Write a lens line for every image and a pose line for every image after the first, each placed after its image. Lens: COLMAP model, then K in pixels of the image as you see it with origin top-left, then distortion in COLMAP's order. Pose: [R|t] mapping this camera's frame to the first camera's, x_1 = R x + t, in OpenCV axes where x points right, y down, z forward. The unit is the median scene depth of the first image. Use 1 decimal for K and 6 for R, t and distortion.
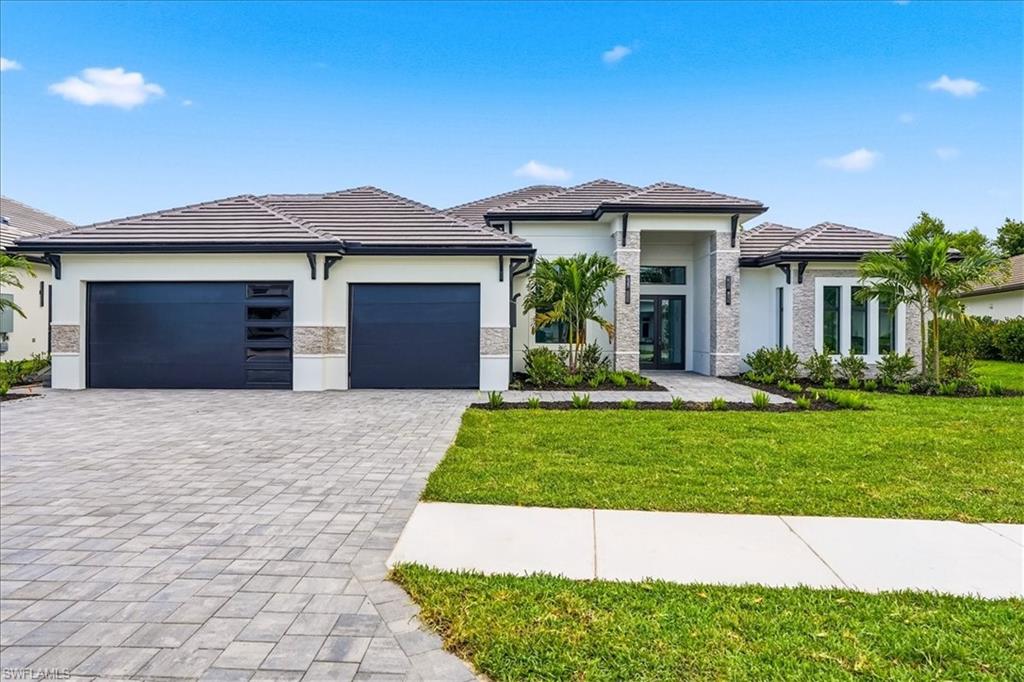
lens RADIAL K [[503.5, 0, 509.4], [0, 503.5, 335.1], [0, 0, 1]] dist [-0.003831, 0.000015]
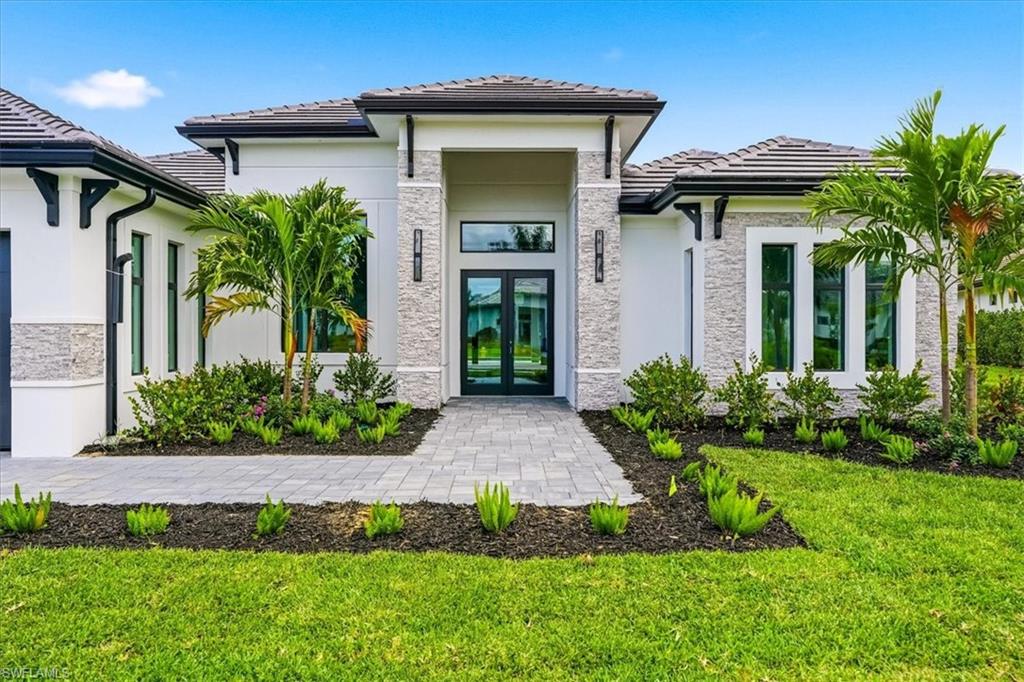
lens RADIAL K [[556.2, 0, 512.0], [0, 556.2, 341.0], [0, 0, 1]] dist [0.000222, -0.000155]
pose [[0.999957, -0.006589, 0.006462, 0.359858], [0.006560, 0.999968, 0.004509, 0.001853], [-0.006491, -0.004466, 0.999969, 0.416040]]
